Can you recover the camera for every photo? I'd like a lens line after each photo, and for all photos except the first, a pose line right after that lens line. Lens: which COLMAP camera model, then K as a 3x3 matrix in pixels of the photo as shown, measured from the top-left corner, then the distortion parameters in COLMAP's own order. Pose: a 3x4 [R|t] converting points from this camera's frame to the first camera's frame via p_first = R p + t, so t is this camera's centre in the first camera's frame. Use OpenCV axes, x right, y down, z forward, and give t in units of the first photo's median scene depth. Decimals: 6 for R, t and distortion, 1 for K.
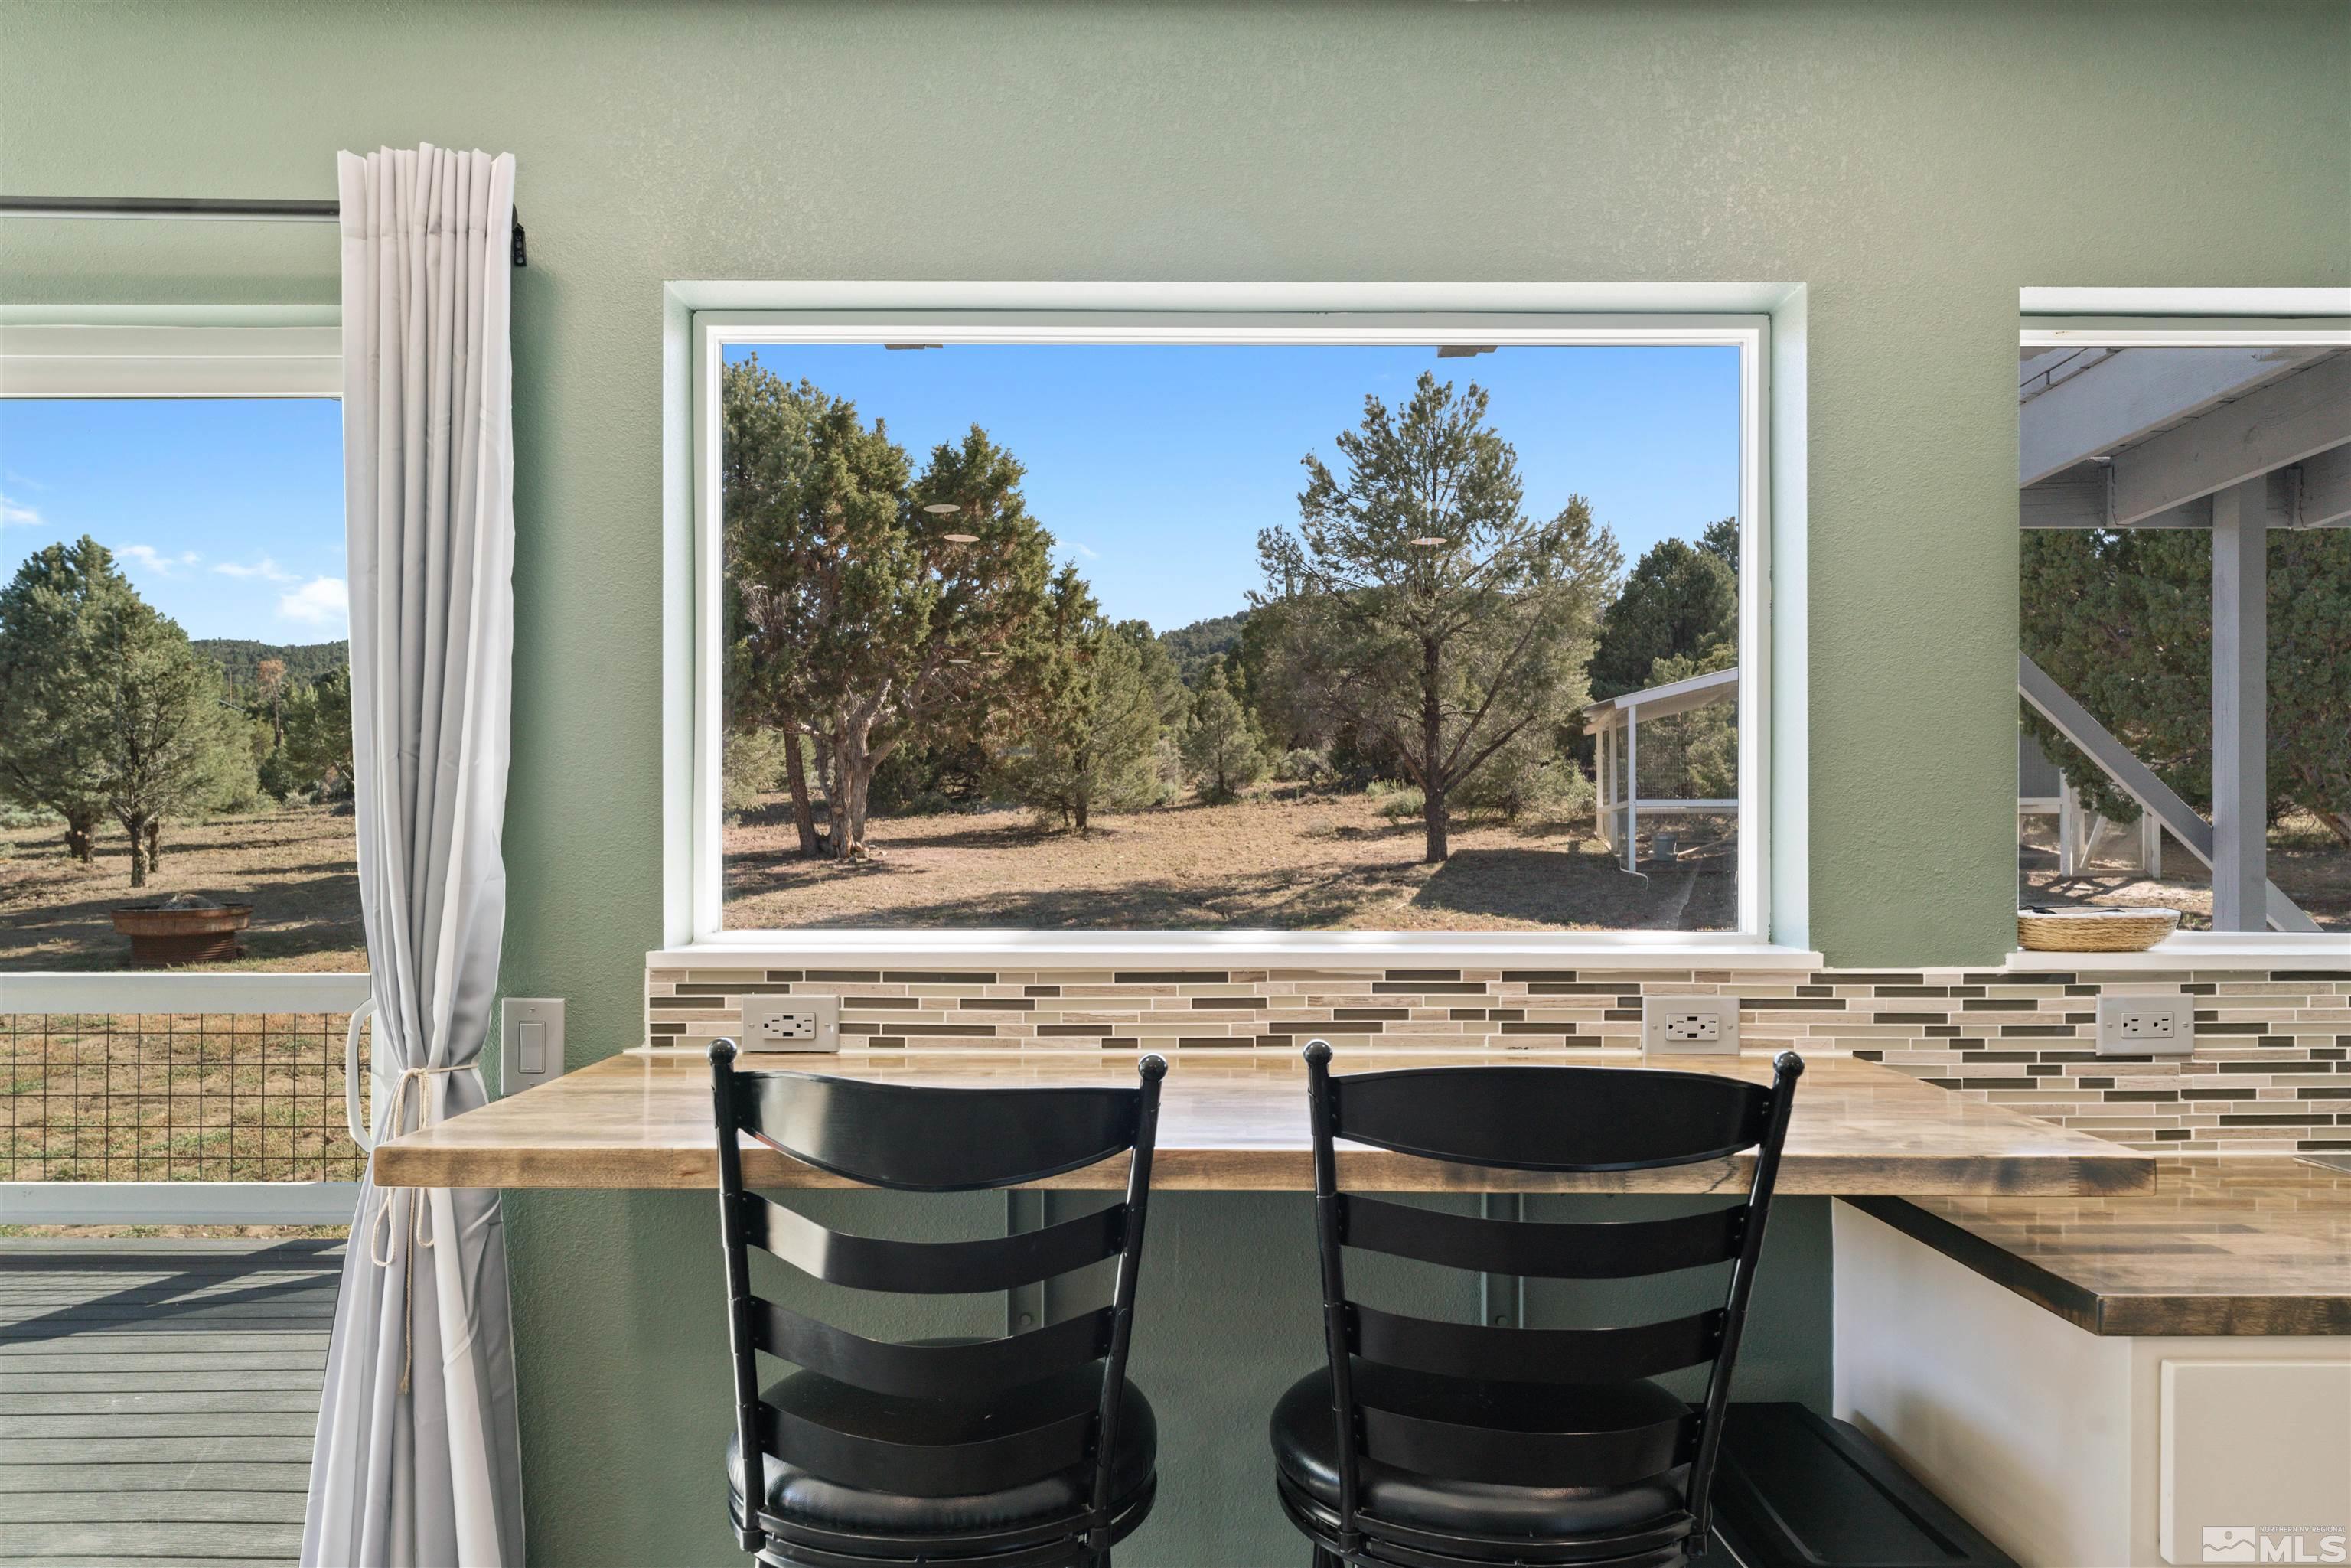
lens RADIAL K [[1560.5, 0, 1174.3], [0, 1560.5, 842.9], [0, 0, 1]] dist [0.003321, -0.000219]
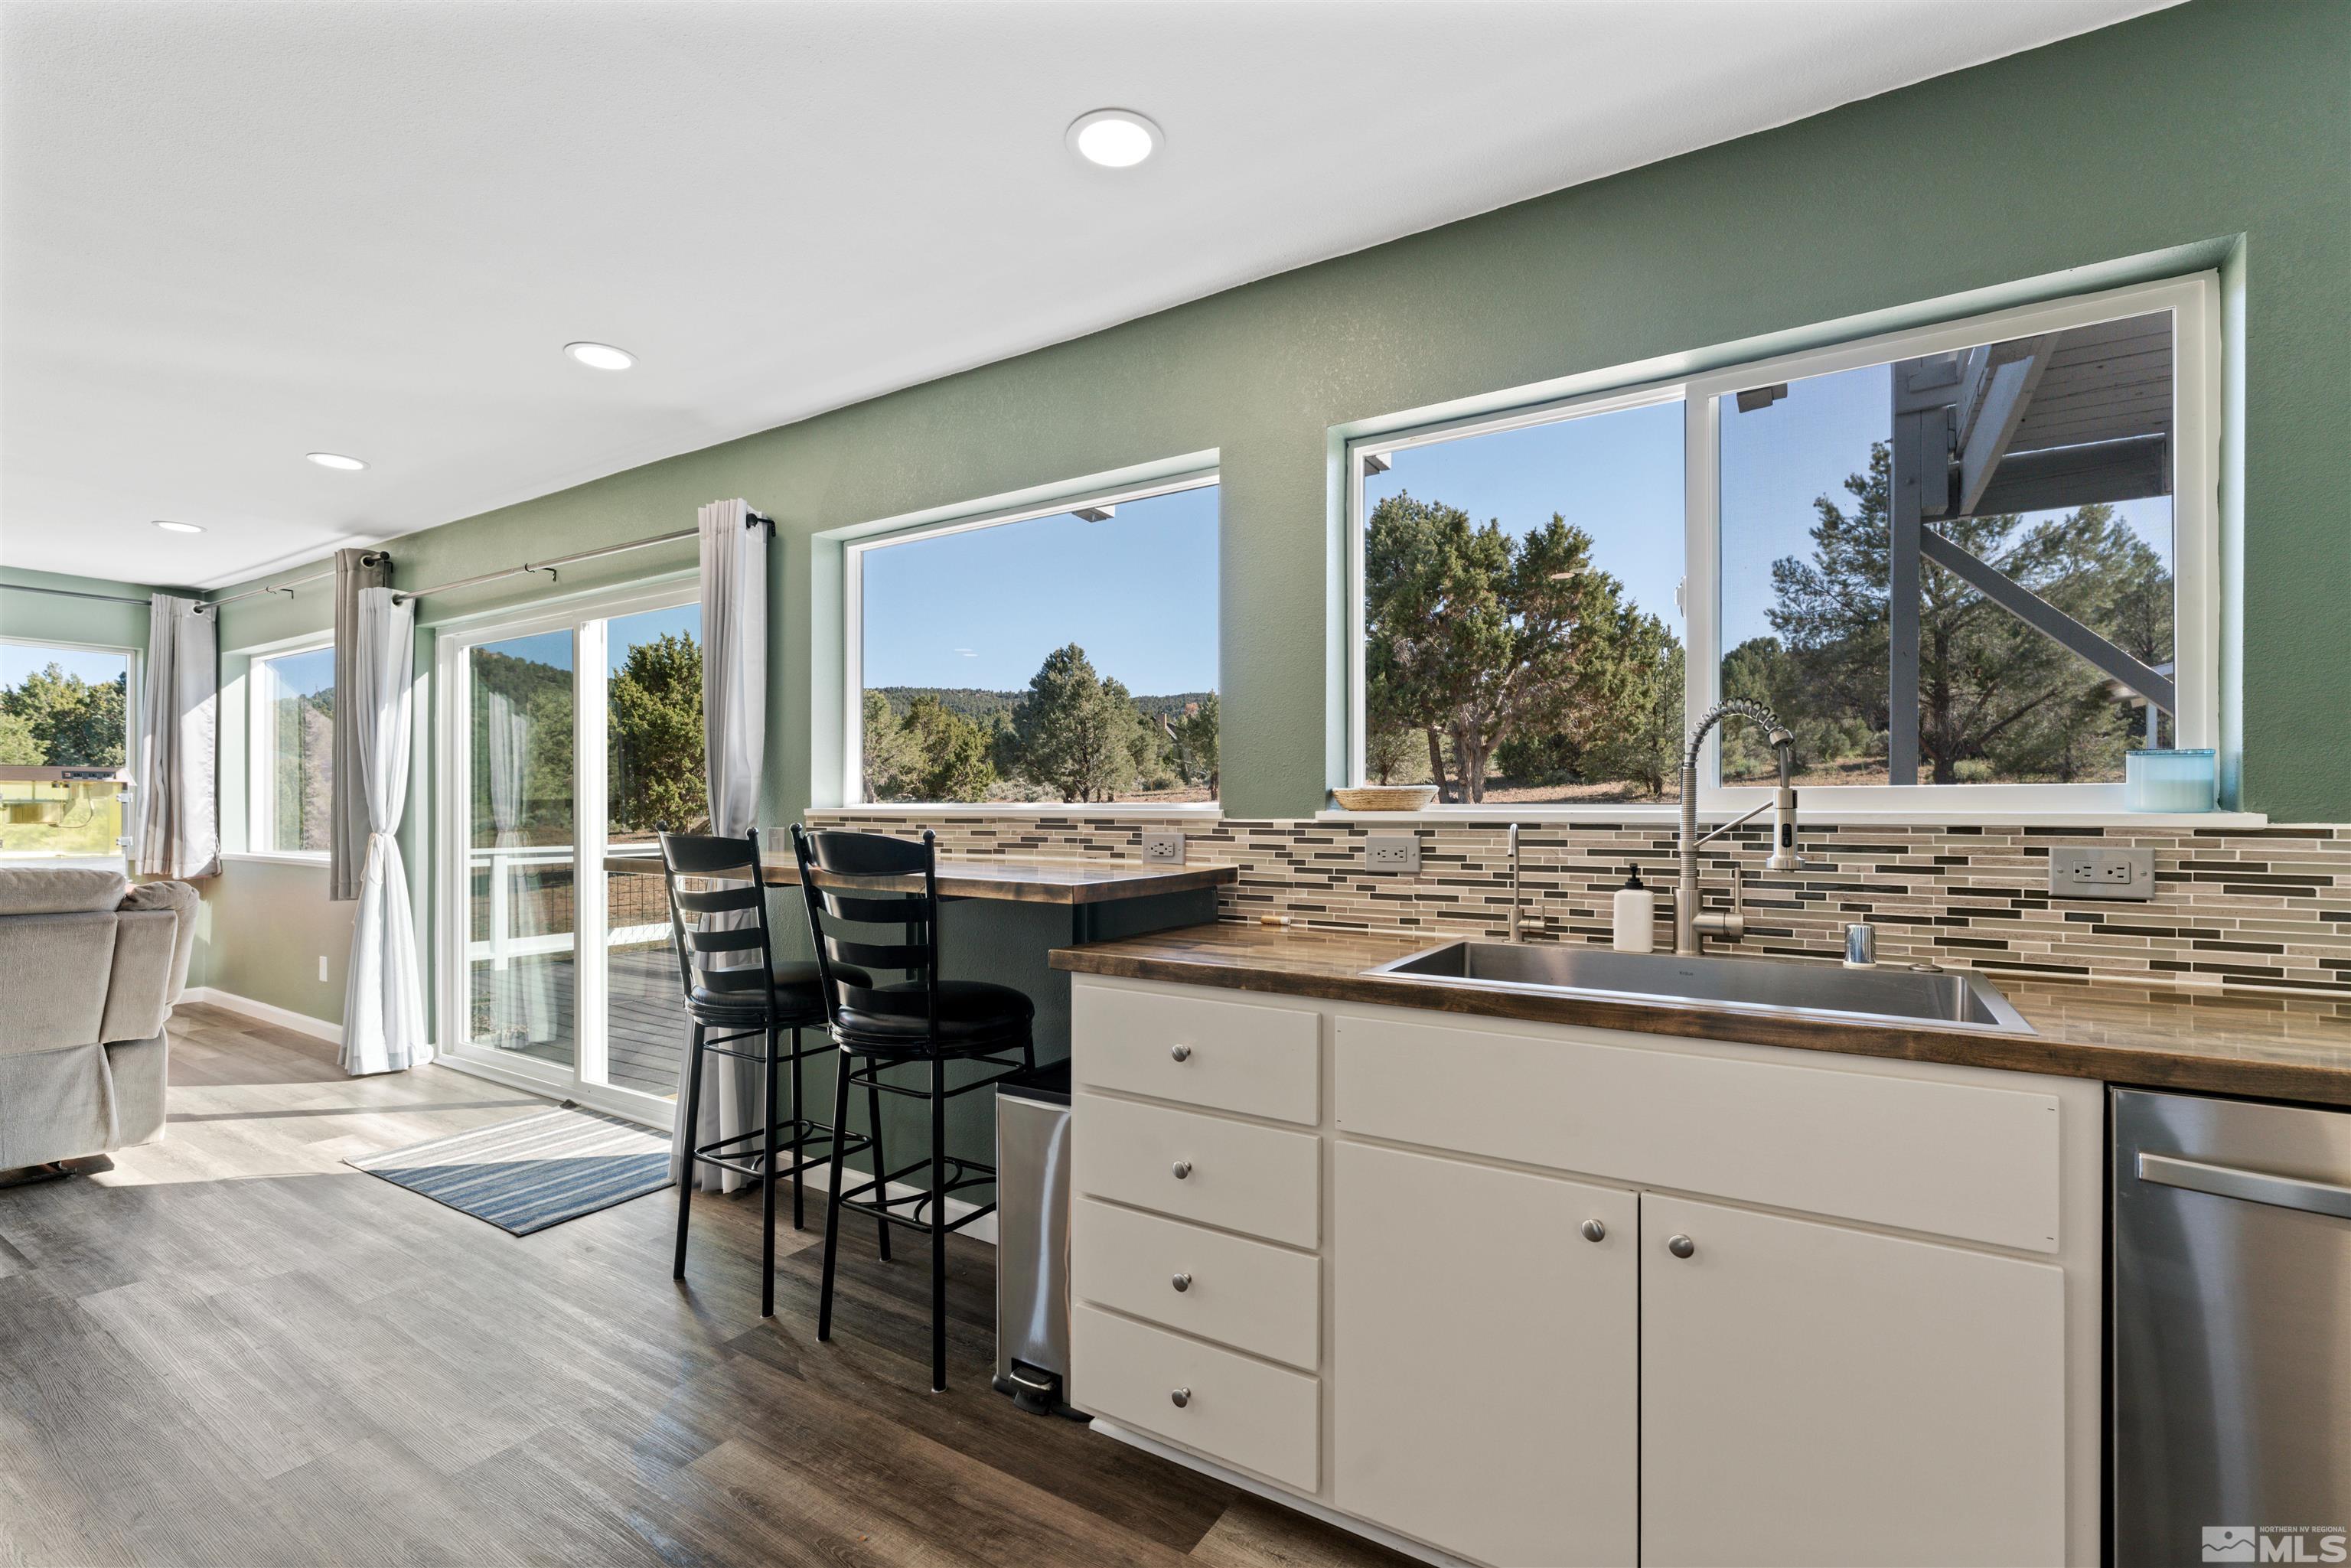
lens RADIAL K [[1046.3, 0, 1167.1], [0, 1046.3, 809.5], [0, 0, 1]] dist [0.000509, -0.000219]
pose [[0.838656, 0.002353, -0.544657, 0.117338], [-0.002902, 0.999996, -0.000148, 0.007937], [0.544654, 0.001705, 0.838659, -0.007746]]
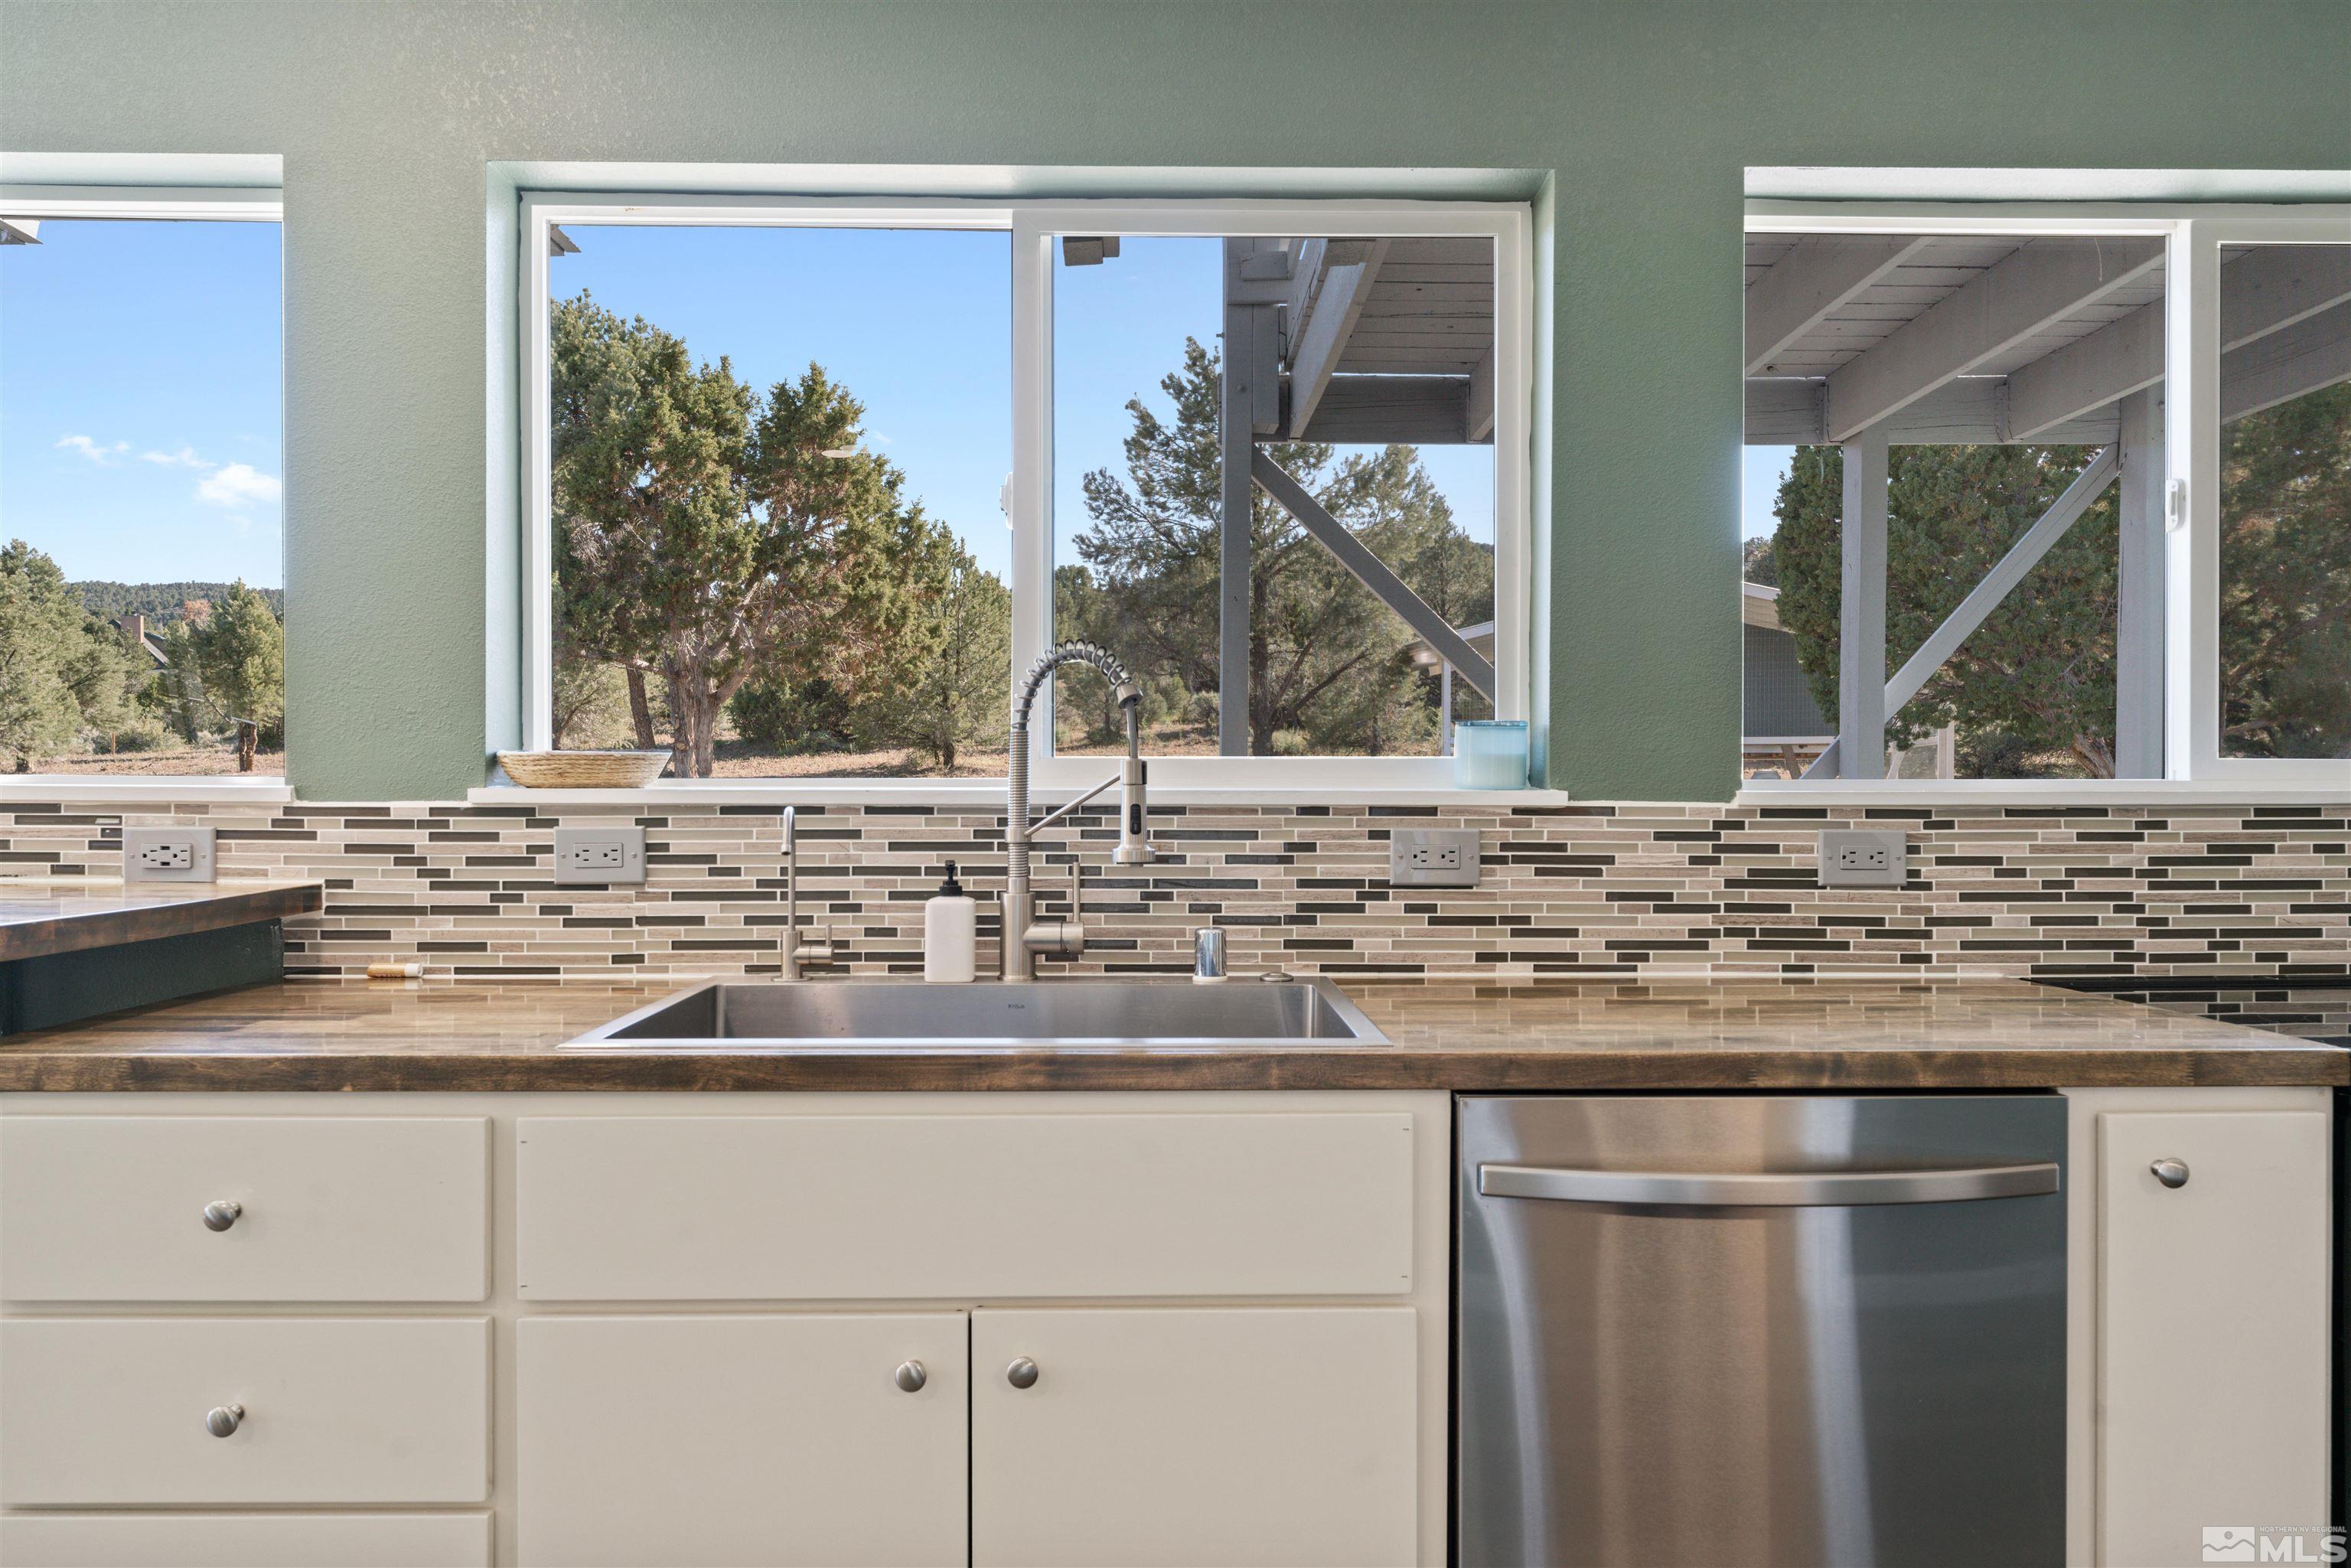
lens RADIAL K [[1552.0, 0, 1174.8], [0, 1552.0, 807.2], [0, 0, 1]] dist [0.000430, -0.001619]
pose [[0.999950, 0.003189, 0.009511, 0.114547], [-0.003287, 0.999941, 0.010349, 0.008120], [-0.009477, -0.010380, 0.999901, -0.007104]]
